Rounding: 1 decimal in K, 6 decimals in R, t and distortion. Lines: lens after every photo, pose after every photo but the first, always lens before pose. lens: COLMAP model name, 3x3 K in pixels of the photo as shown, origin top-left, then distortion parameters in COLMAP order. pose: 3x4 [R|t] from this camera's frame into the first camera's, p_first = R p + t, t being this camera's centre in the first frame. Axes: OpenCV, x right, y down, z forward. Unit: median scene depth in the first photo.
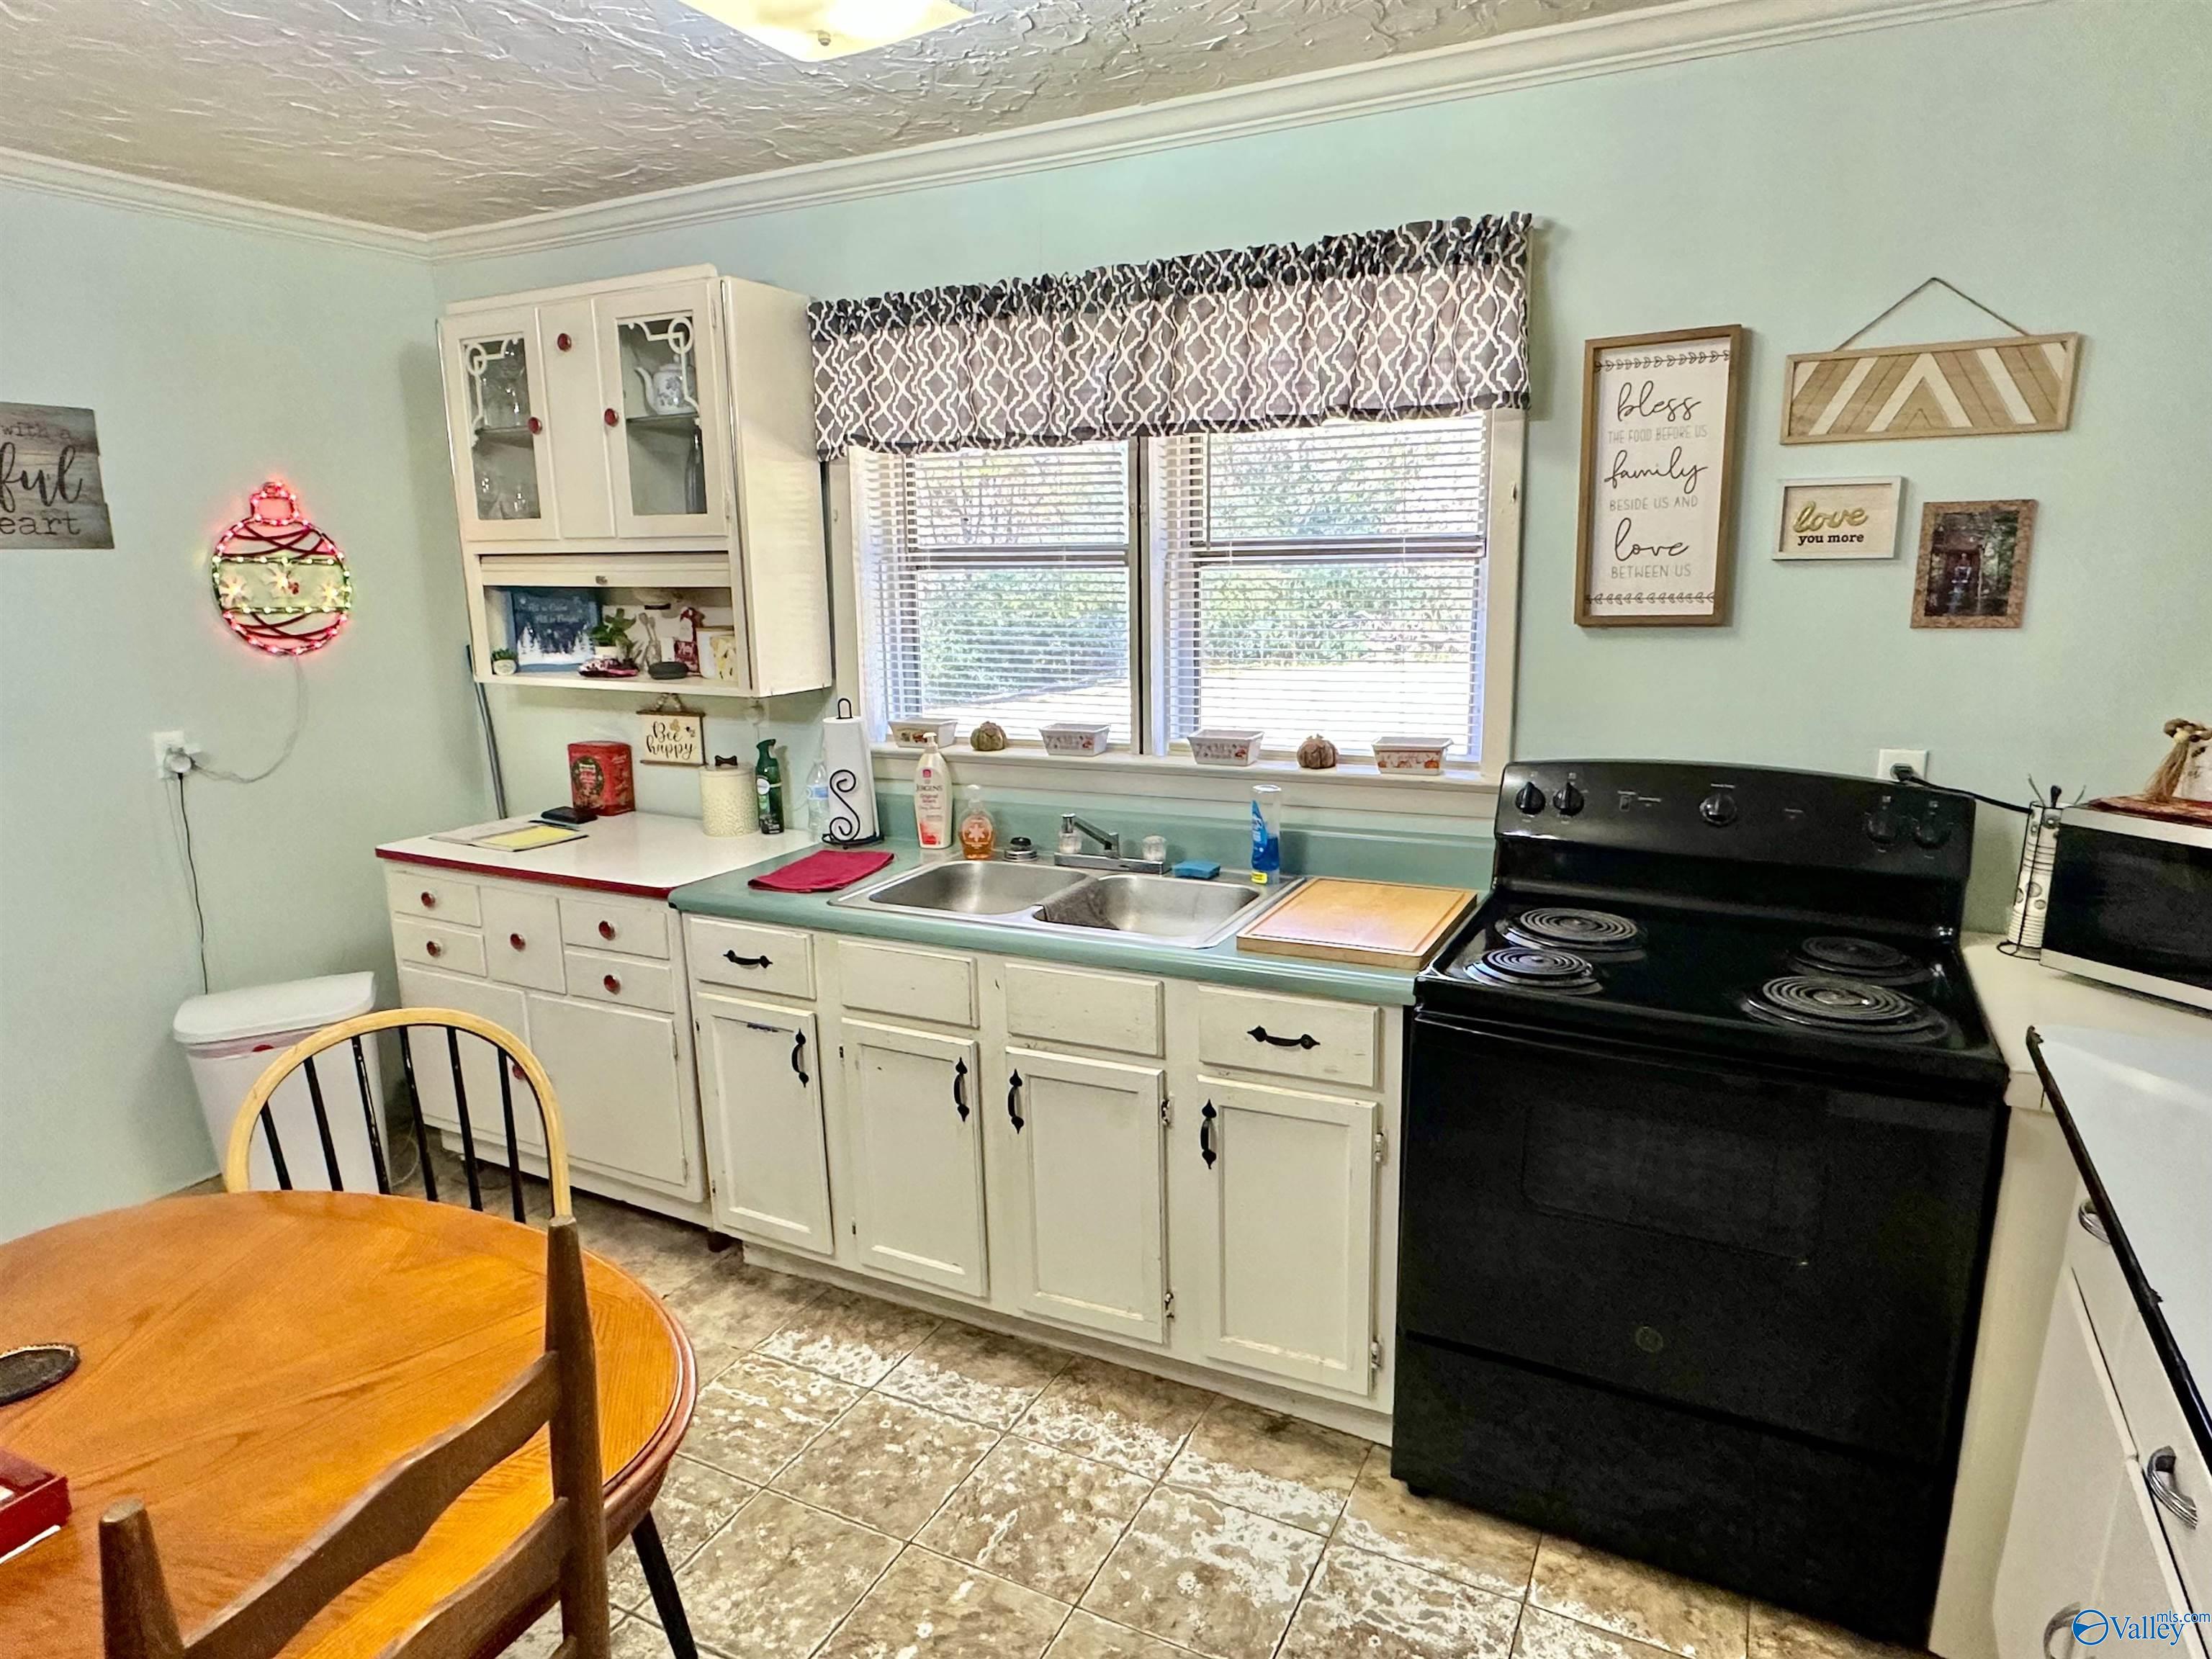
lens RADIAL K [[1306.1, 0, 1104.5], [0, 1306.1, 845.2], [0, 0, 1]] dist [-0.019055, -0.000534]
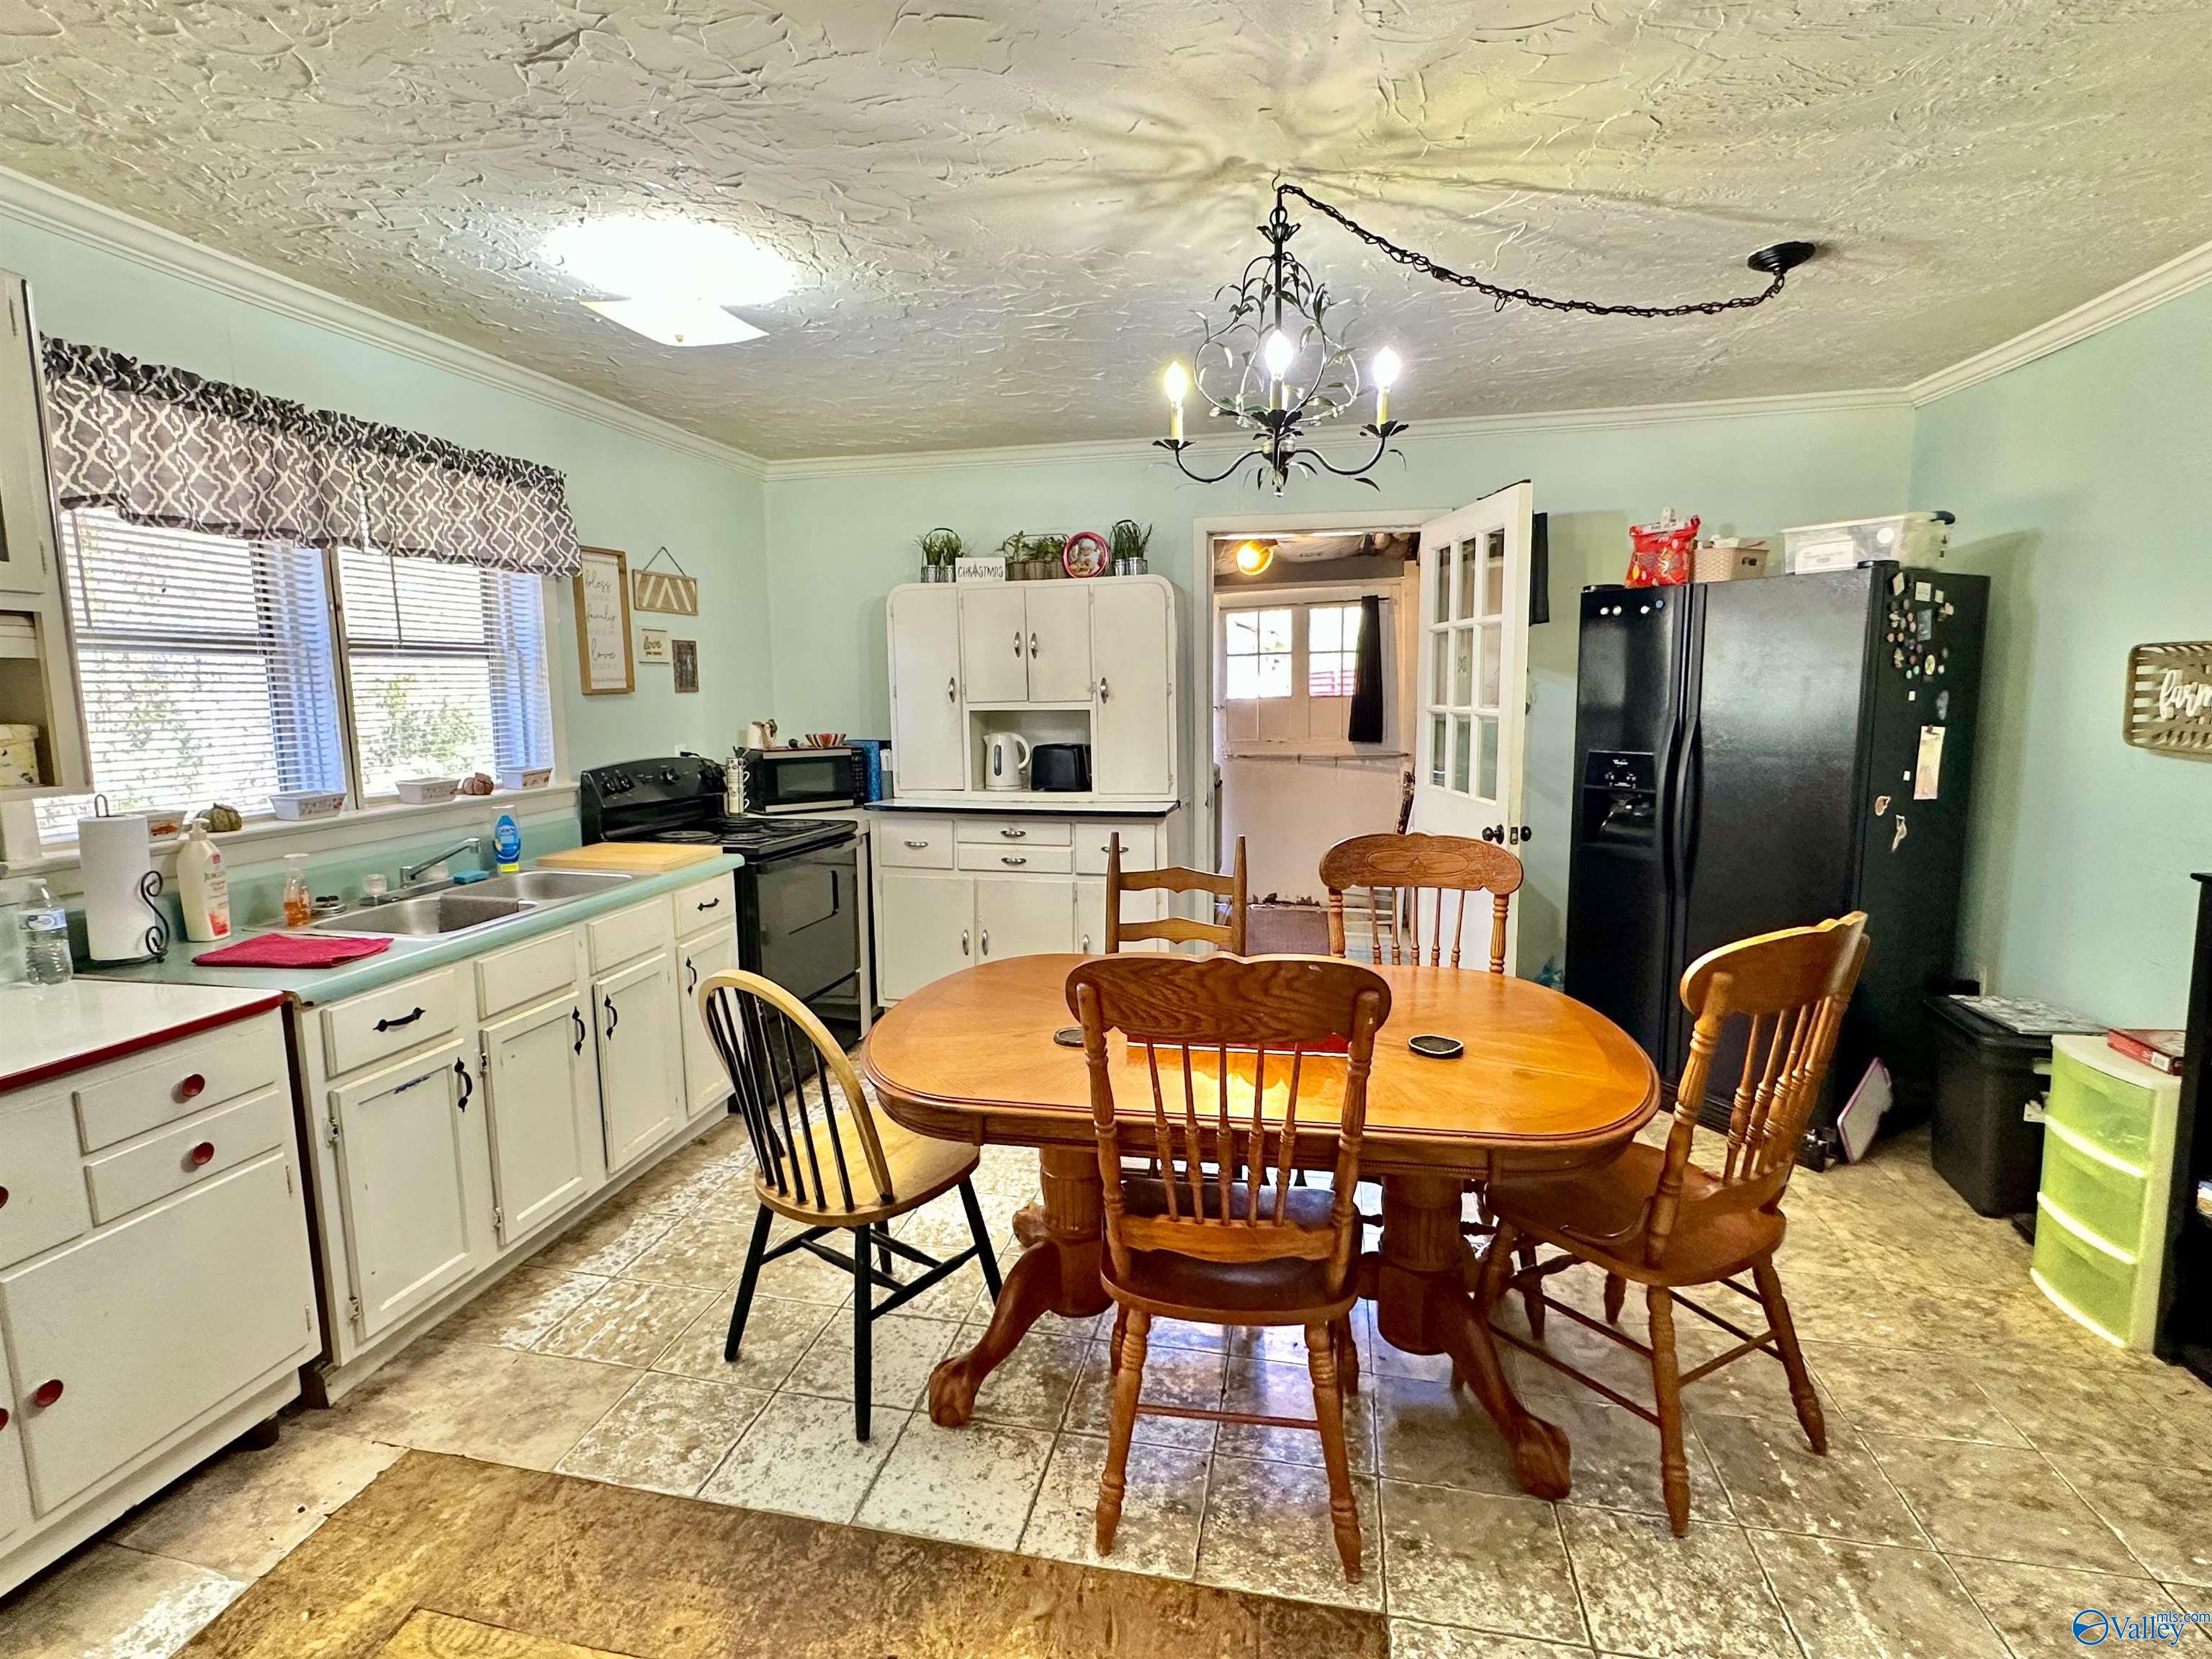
lens RADIAL K [[1085.0, 0, 1106.0], [0, 1085.0, 829.5], [0, 0, 1]] dist [0.001081, 0.000616]
pose [[-0.260824, -0.114921, 0.958522, -1.331300], [0.212027, 0.961827, 0.173012, -0.093741], [-0.941815, 0.248358, -0.226502, 0.697438]]
